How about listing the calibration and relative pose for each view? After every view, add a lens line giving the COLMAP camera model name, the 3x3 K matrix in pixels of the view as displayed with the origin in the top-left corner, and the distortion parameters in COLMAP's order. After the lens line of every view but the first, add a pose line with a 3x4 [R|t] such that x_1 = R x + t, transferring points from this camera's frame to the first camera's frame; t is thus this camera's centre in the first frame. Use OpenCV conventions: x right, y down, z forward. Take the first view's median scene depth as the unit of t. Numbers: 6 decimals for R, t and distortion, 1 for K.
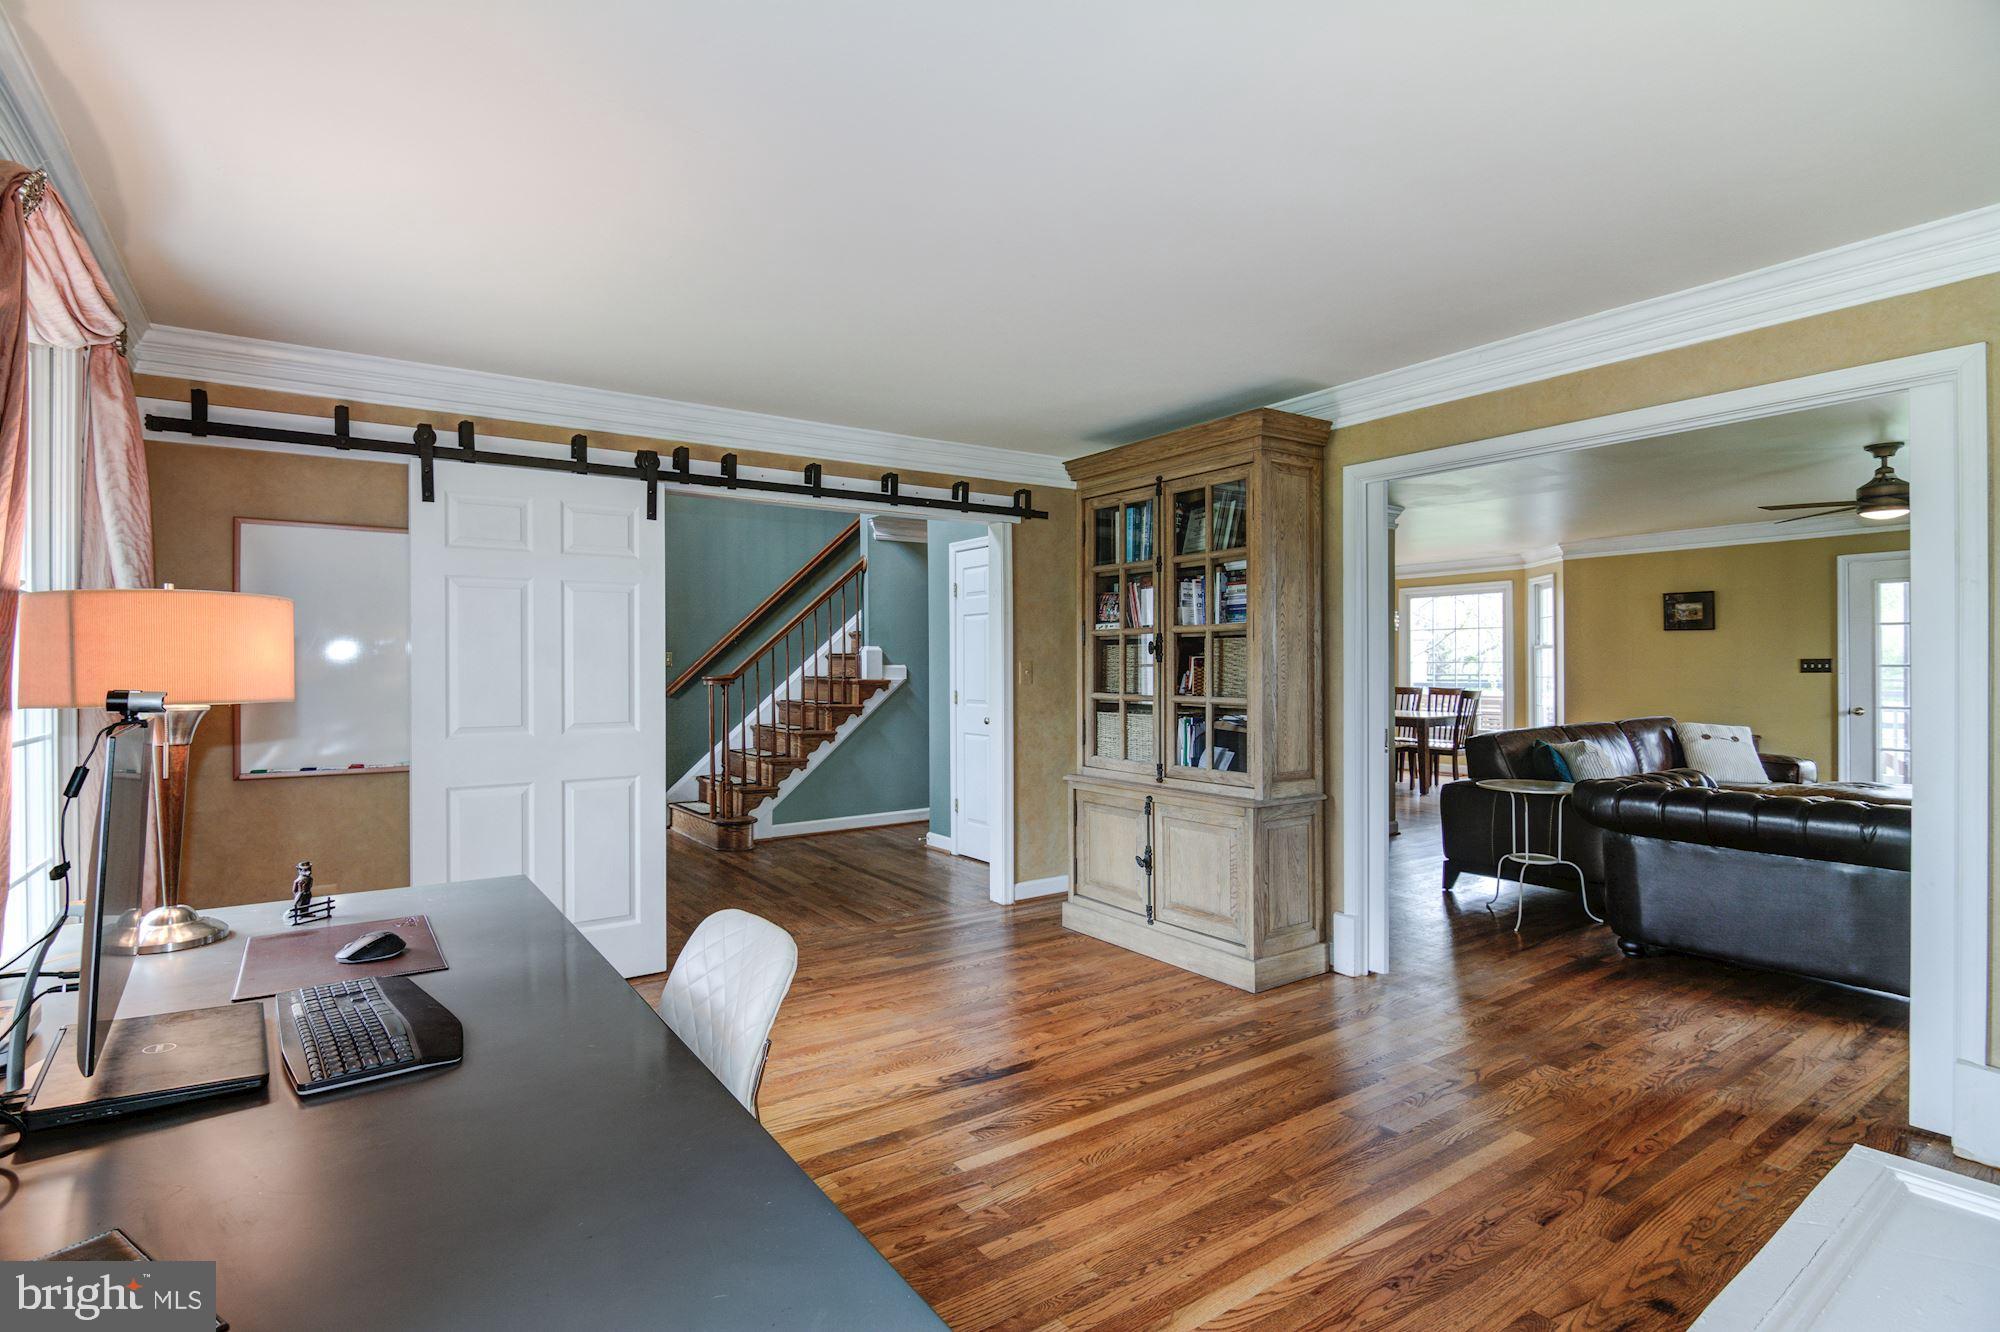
lens RADIAL K [[947.8, 0, 995.8], [0, 947.8, 661.5], [0, 0, 1]] dist [-0.001267, -0.000620]
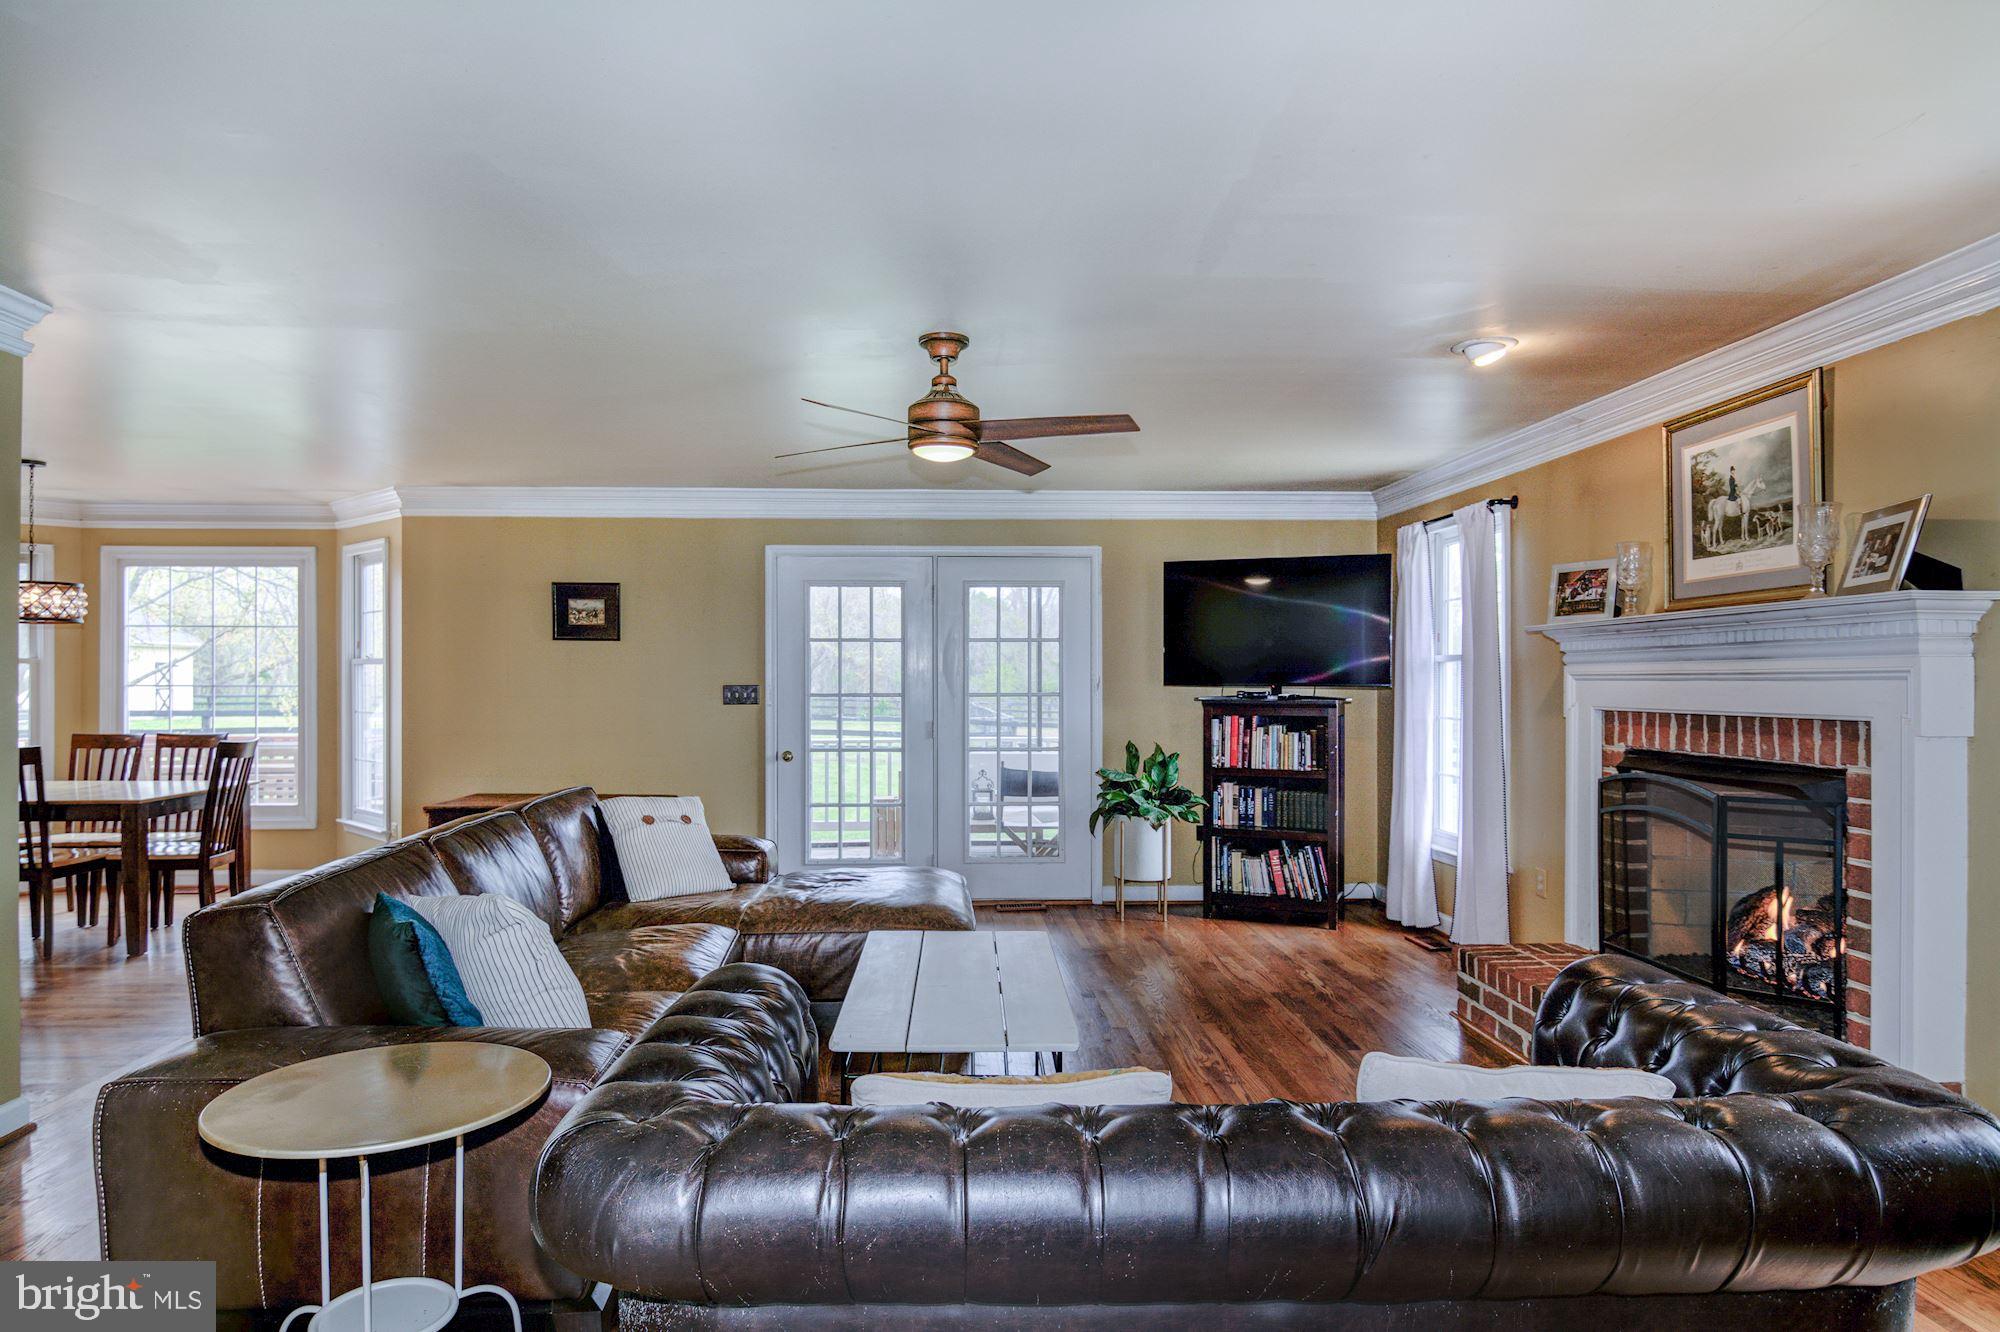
lens RADIAL K [[1143.3, 0, 1002.3], [0, 1143.3, 675.3], [0, 0, 1]] dist [-0.032829, -0.001818]
pose [[0.499359, 0.006734, 0.866369, 0.168398], [-0.004182, 0.999977, -0.005362, -0.005067], [-0.866385, -0.000945, 0.499376, 0.311791]]
